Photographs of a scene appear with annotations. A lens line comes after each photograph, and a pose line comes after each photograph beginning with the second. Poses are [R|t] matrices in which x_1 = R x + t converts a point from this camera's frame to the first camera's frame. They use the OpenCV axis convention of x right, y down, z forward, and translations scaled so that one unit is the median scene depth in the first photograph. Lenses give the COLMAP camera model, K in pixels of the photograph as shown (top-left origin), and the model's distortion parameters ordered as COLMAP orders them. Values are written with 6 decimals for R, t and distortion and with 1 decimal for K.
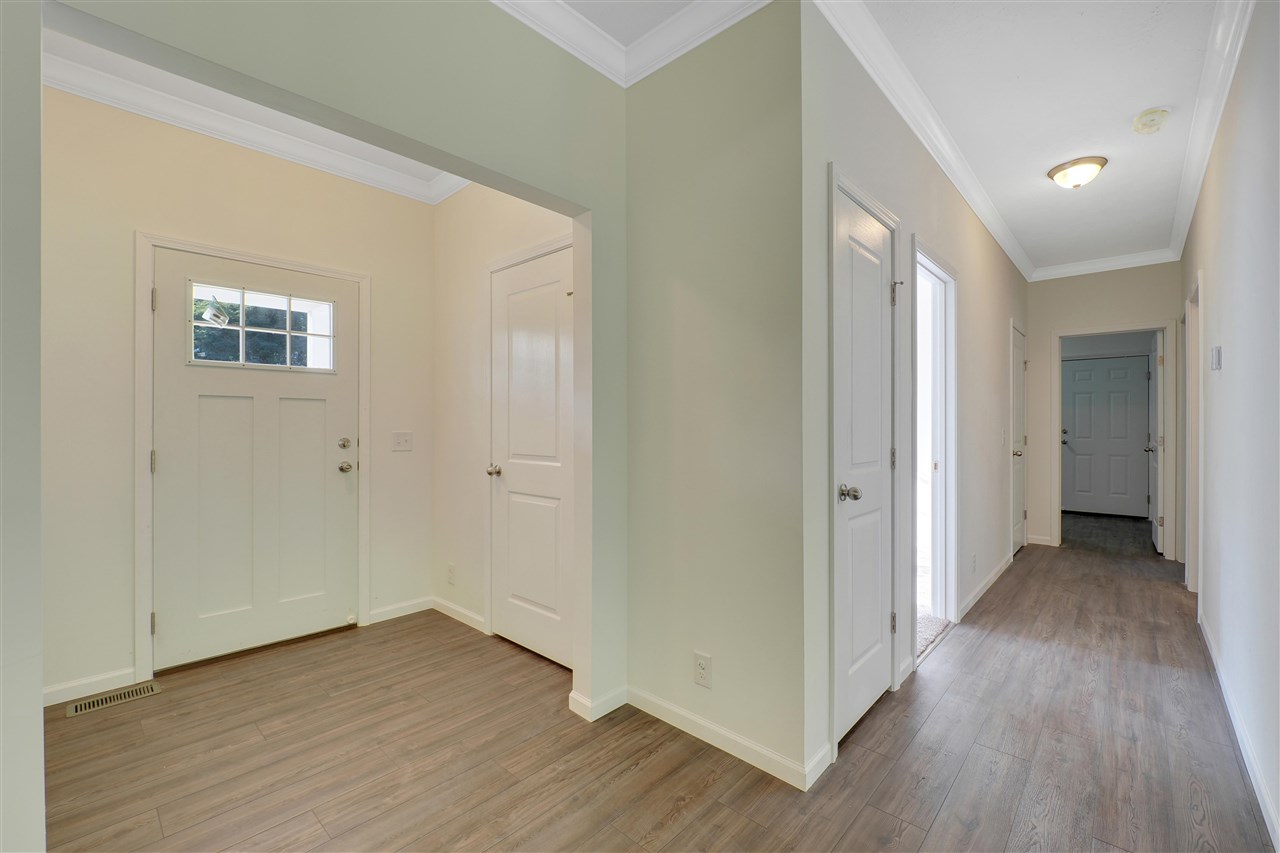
lens RADIAL K [[531.0, 0, 638.4], [0, 531.0, 427.9], [0, 0, 1]] dist [-0.002051, -0.001750]
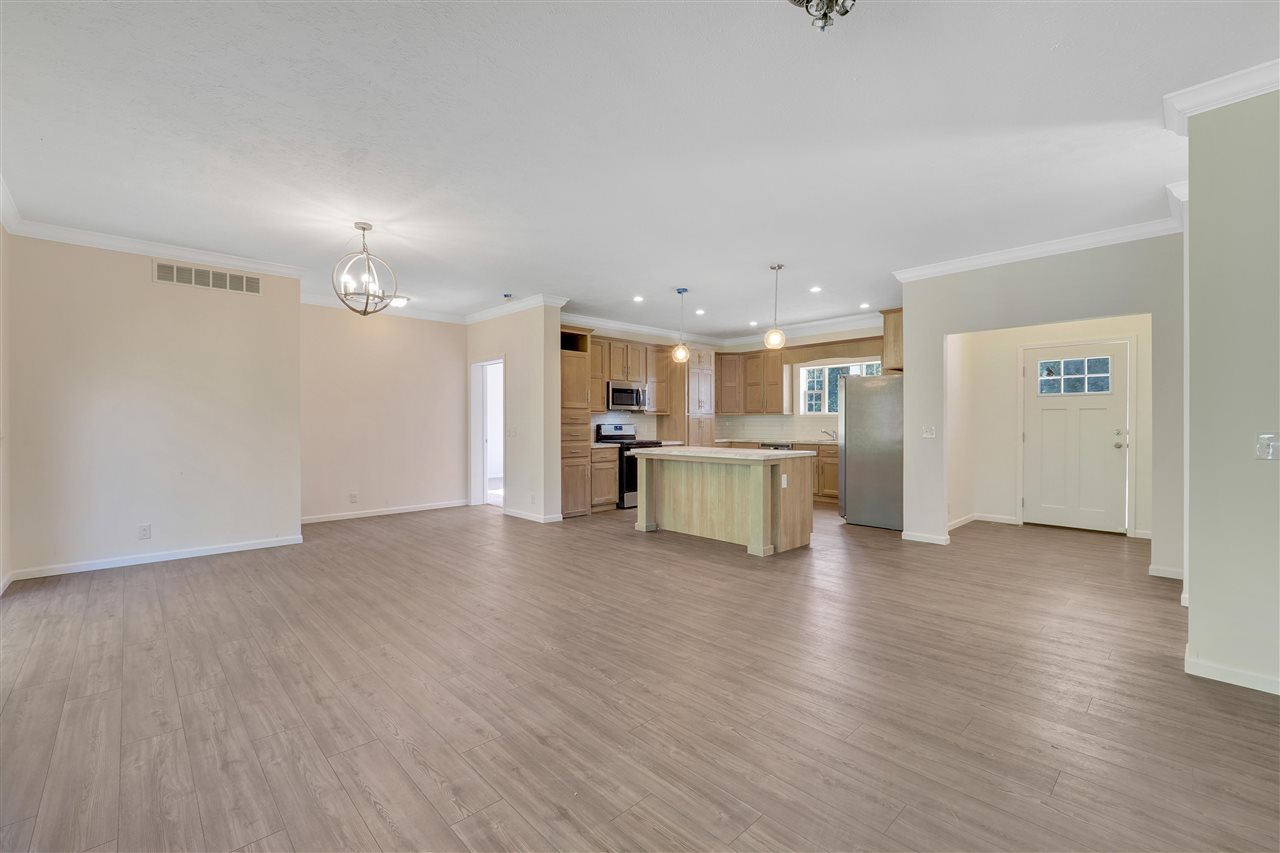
lens RADIAL K [[531.0, 0, 648.9], [0, 531.0, 426.5], [0, 0, 1]] dist [-0.002051, -0.001750]
pose [[-0.046659, 0.005613, -0.998895, 1.641270], [0.000835, 0.999984, 0.005580, -0.001975], [0.998911, -0.000573, -0.046662, -0.633123]]
